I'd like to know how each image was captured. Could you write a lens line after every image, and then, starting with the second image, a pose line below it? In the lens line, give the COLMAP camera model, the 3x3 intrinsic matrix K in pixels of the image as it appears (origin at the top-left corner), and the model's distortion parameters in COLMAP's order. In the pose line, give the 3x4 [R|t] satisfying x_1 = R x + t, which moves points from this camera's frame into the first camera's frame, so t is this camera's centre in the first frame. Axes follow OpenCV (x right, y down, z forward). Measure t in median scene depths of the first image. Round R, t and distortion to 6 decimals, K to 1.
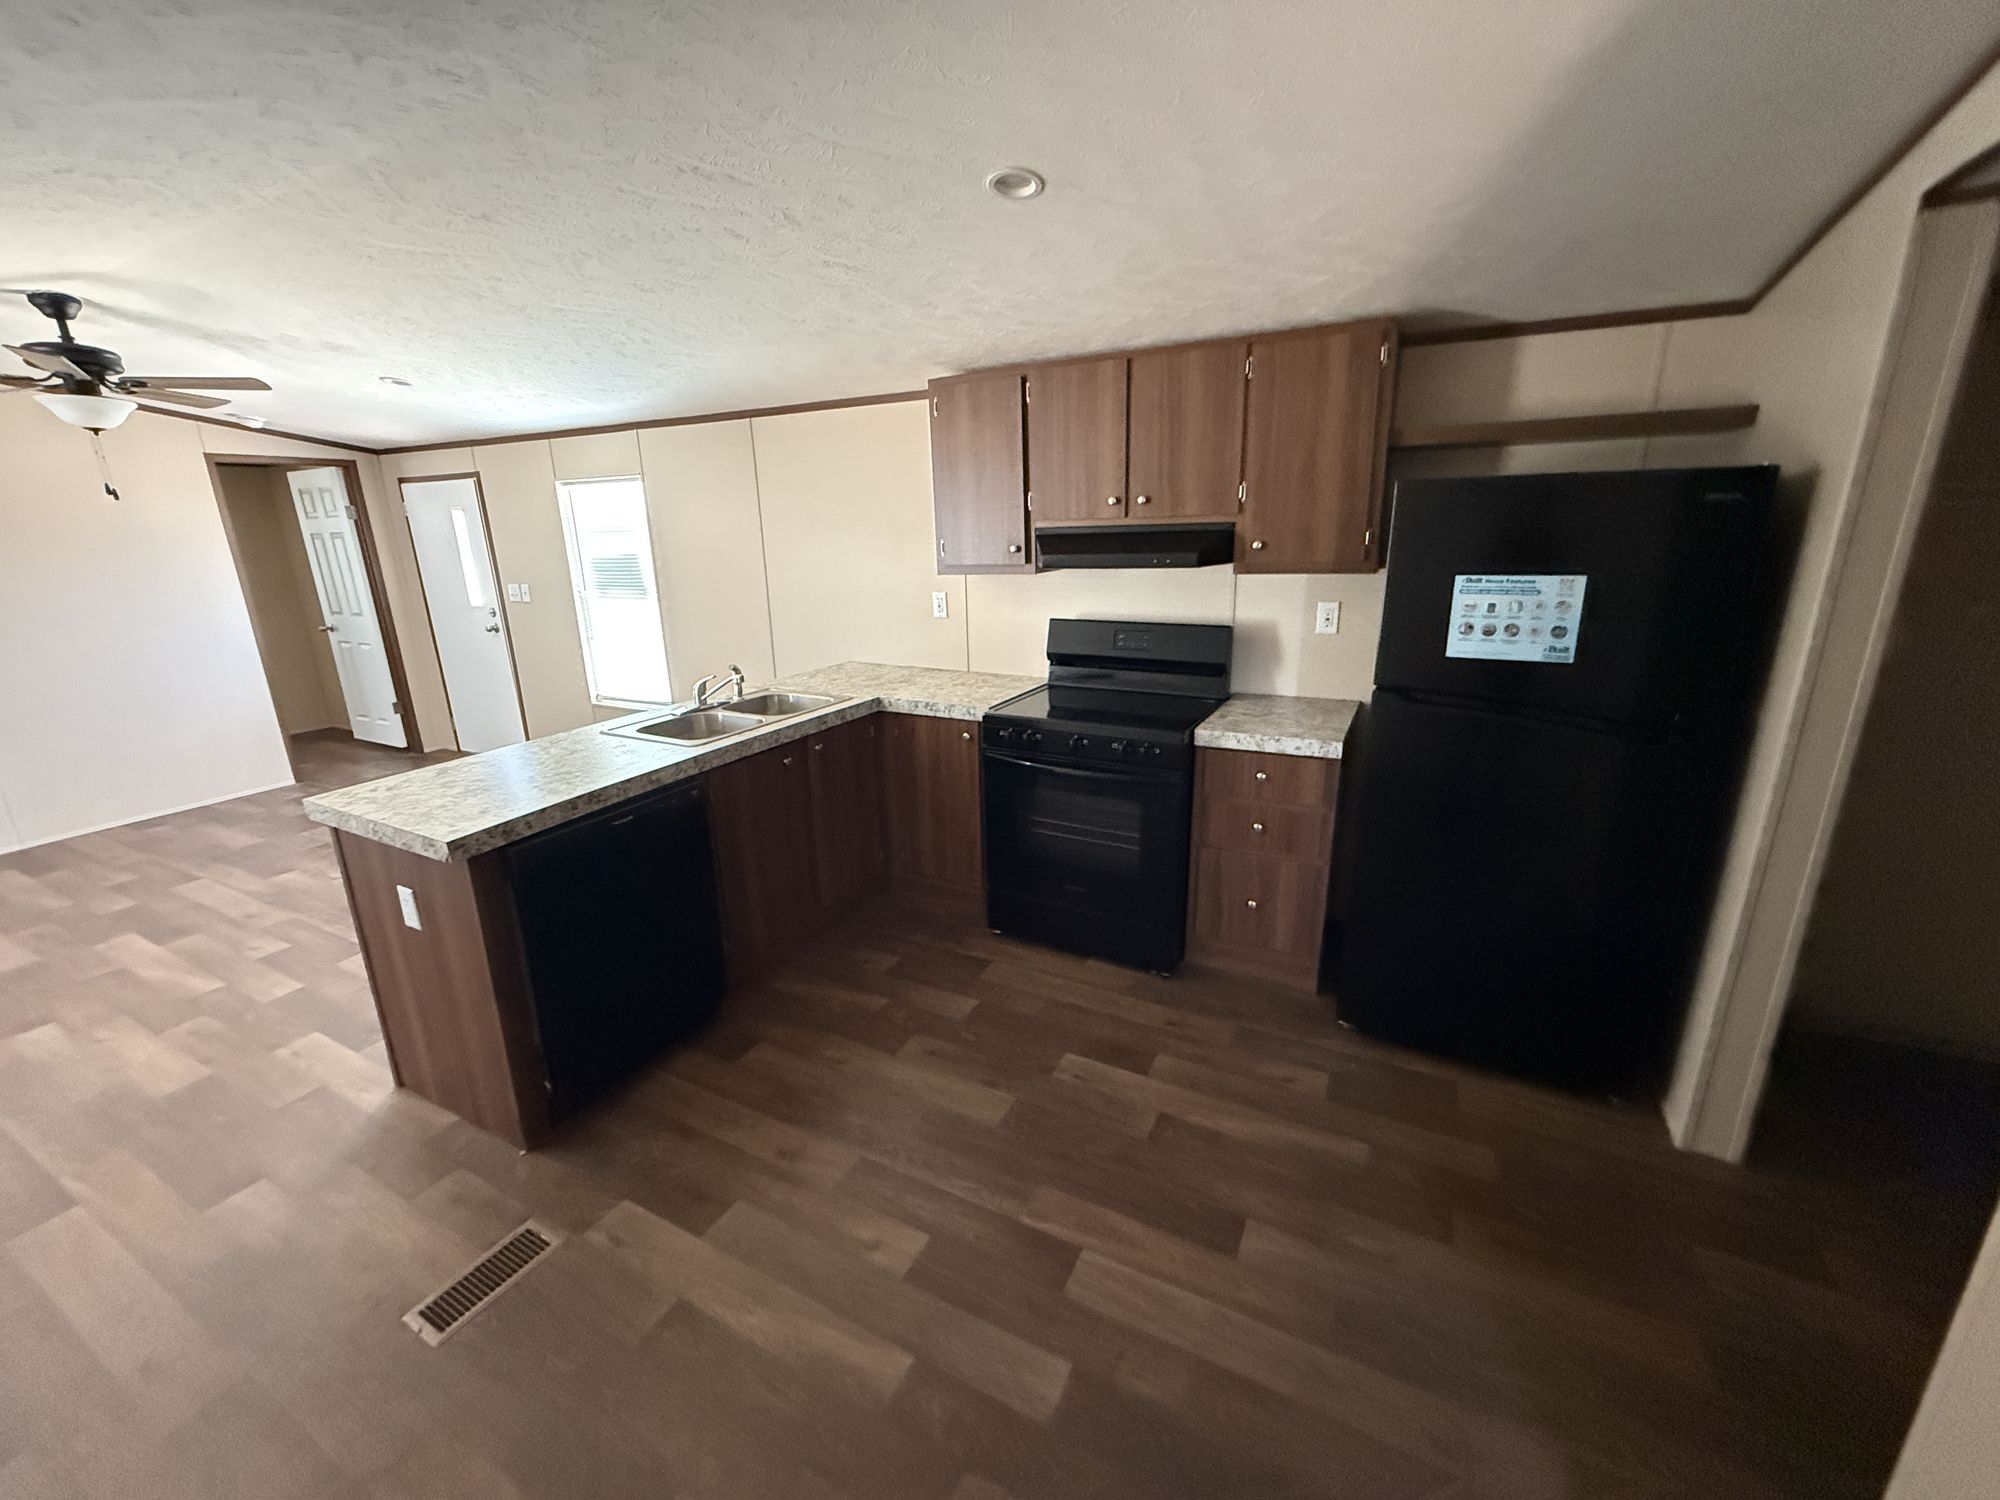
lens RADIAL K [[802.8, 0, 994.2], [0, 802.8, 745.6], [0, 0, 1]] dist [0.001685, 0.000744]
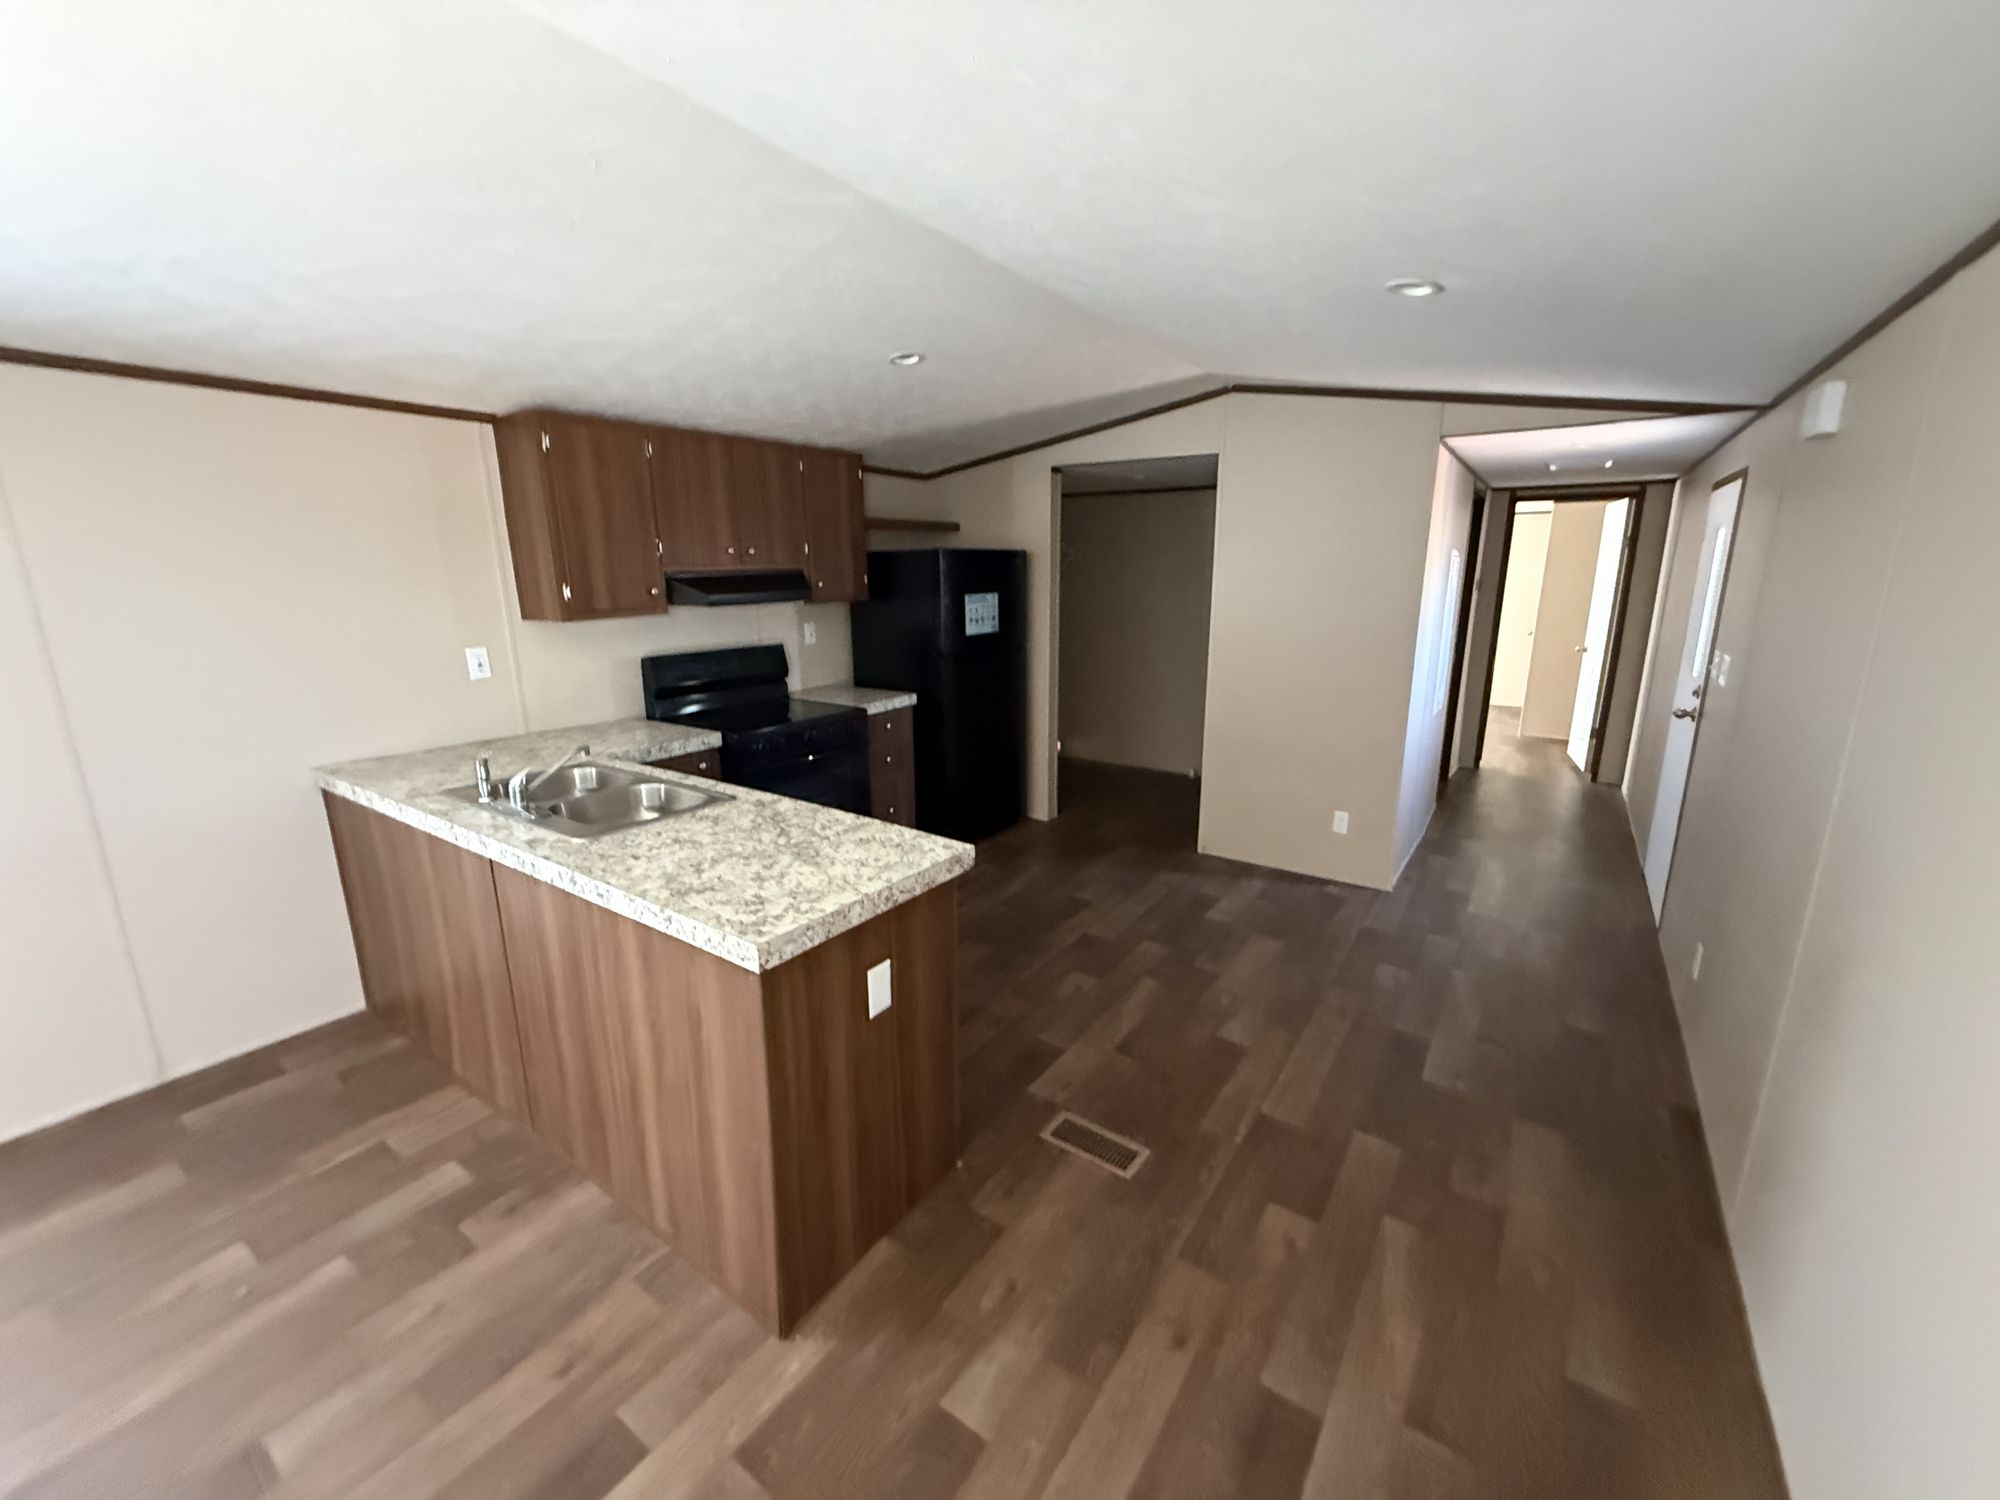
lens RADIAL K [[802.8, 0, 992.4], [0, 802.8, 746.1], [0, 0, 1]] dist [0.001685, 0.000744]
pose [[0.130543, -0.198418, 0.971385, -1.468282], [0.267630, 0.950450, 0.158175, -0.148862], [-0.954637, 0.239324, 0.177177, 0.649970]]
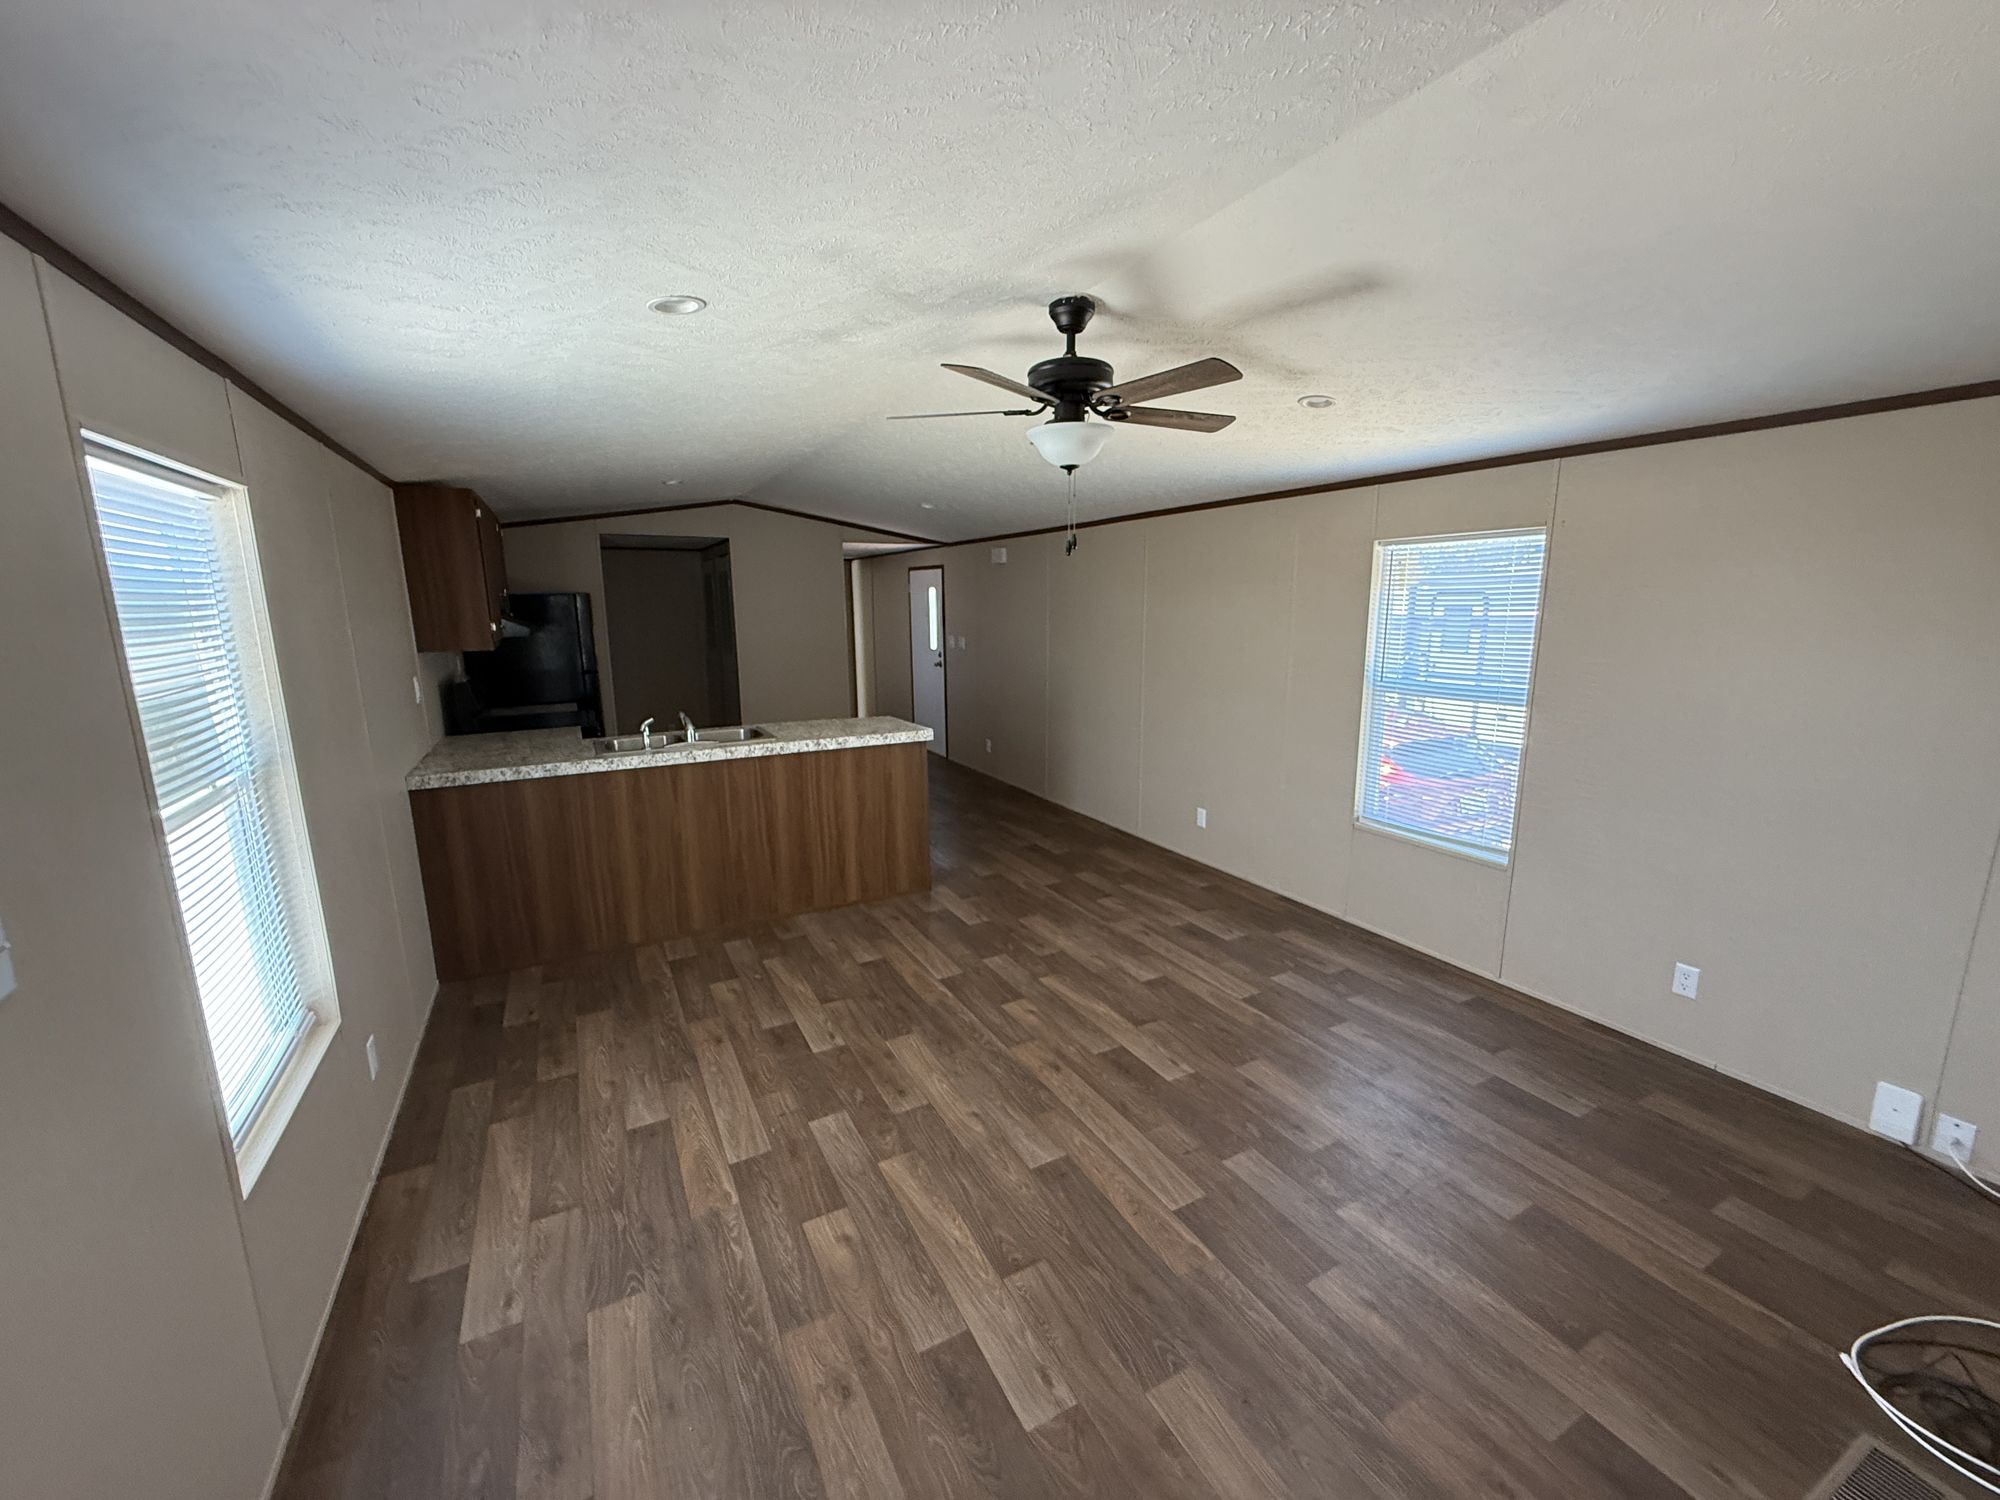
lens RADIAL K [[802.8, 0, 993.9], [0, 802.8, 769.8], [0, 0, 1]] dist [0.001685, 0.000744]
pose [[-0.826383, -0.088596, 0.556095, -1.110480], [0.176861, 0.896737, 0.405689, -0.338997], [-0.534613, 0.433606, -0.725379, 1.309326]]
